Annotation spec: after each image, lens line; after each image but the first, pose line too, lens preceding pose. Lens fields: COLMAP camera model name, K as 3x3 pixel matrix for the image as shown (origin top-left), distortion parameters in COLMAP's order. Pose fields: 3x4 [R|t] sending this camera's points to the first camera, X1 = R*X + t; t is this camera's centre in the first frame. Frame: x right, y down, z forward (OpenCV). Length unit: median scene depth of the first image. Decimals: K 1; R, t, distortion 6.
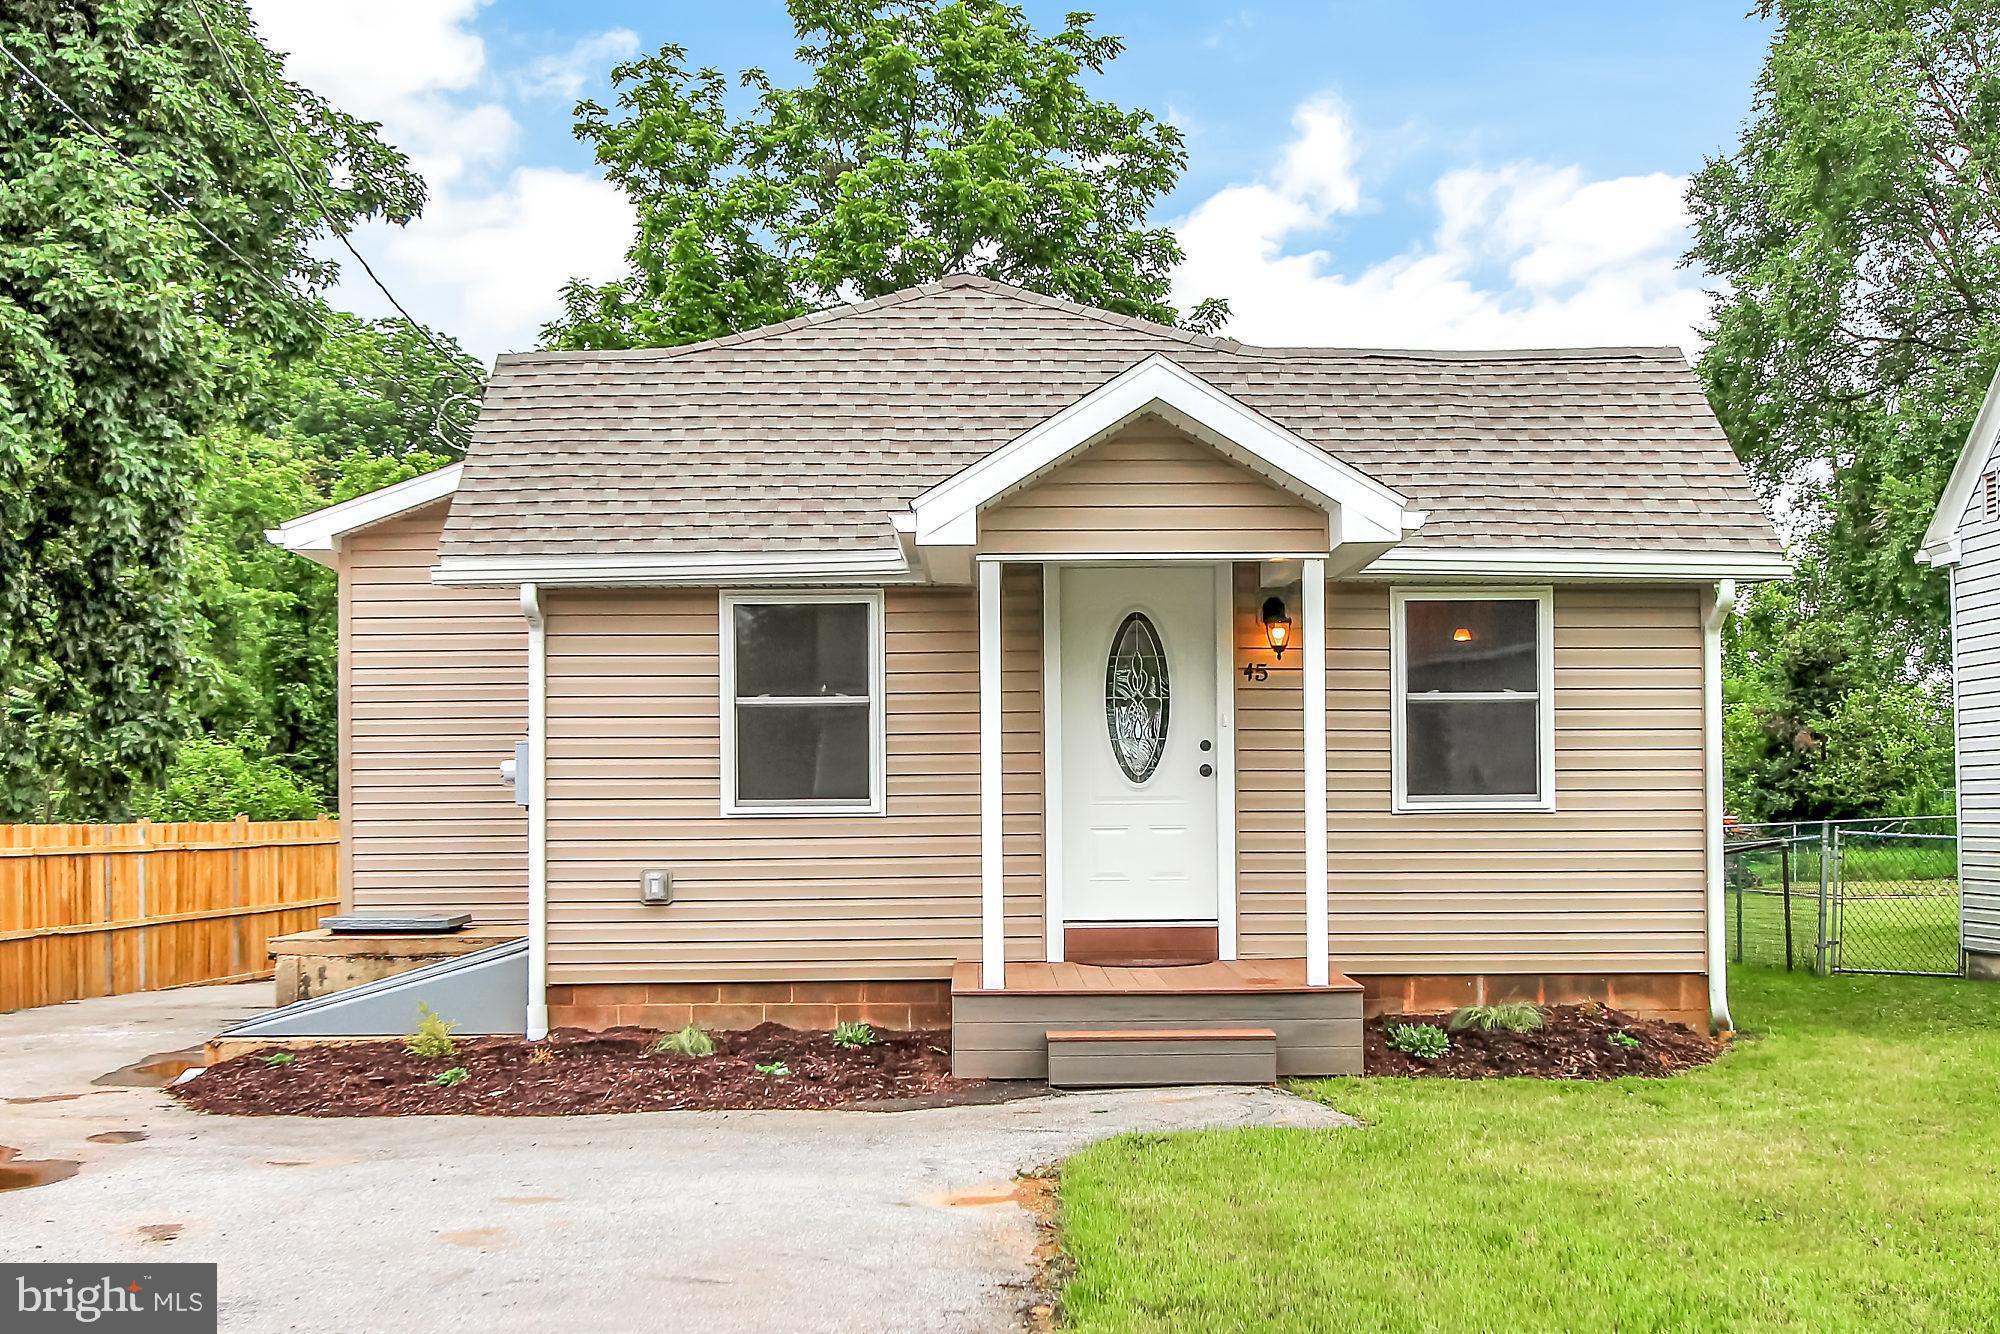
lens RADIAL K [[2587.1, 0, 1001.9], [0, 2587.1, 678.8], [0, 0, 1]] dist [-0.016018, 0.000000]
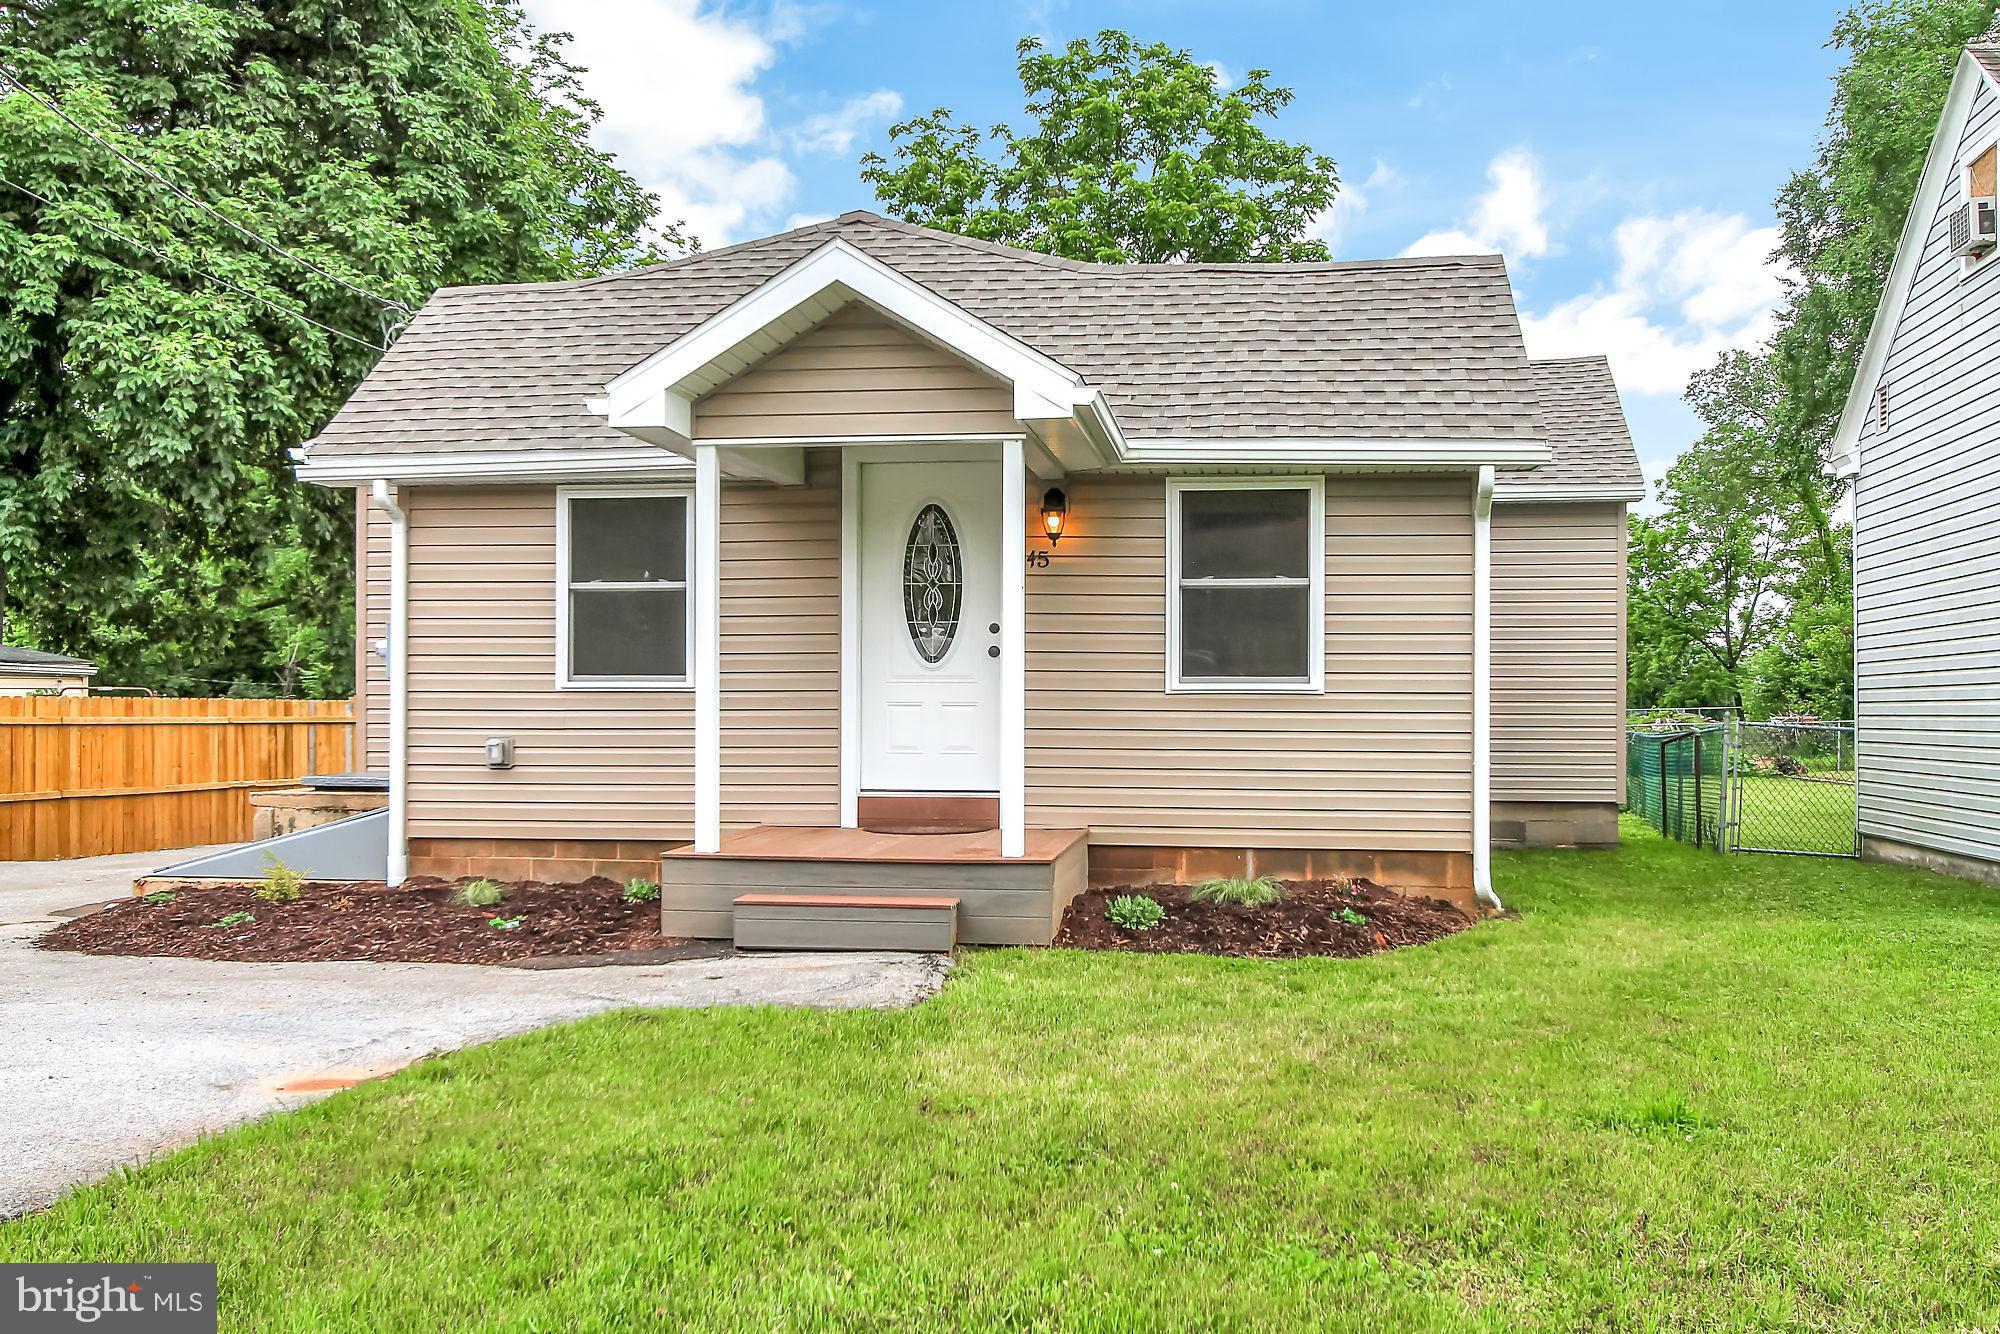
lens RADIAL K [[1896.2, 0, 997.2], [0, 1896.2, 656.2], [0, 0, 1]] dist [-0.005526, 0.000000]
pose [[0.985904, 0.006737, -0.167173, 0.210753], [-0.002793, 0.999712, 0.023815, 0.018587], [0.167286, -0.023013, 0.985640, 0.227429]]
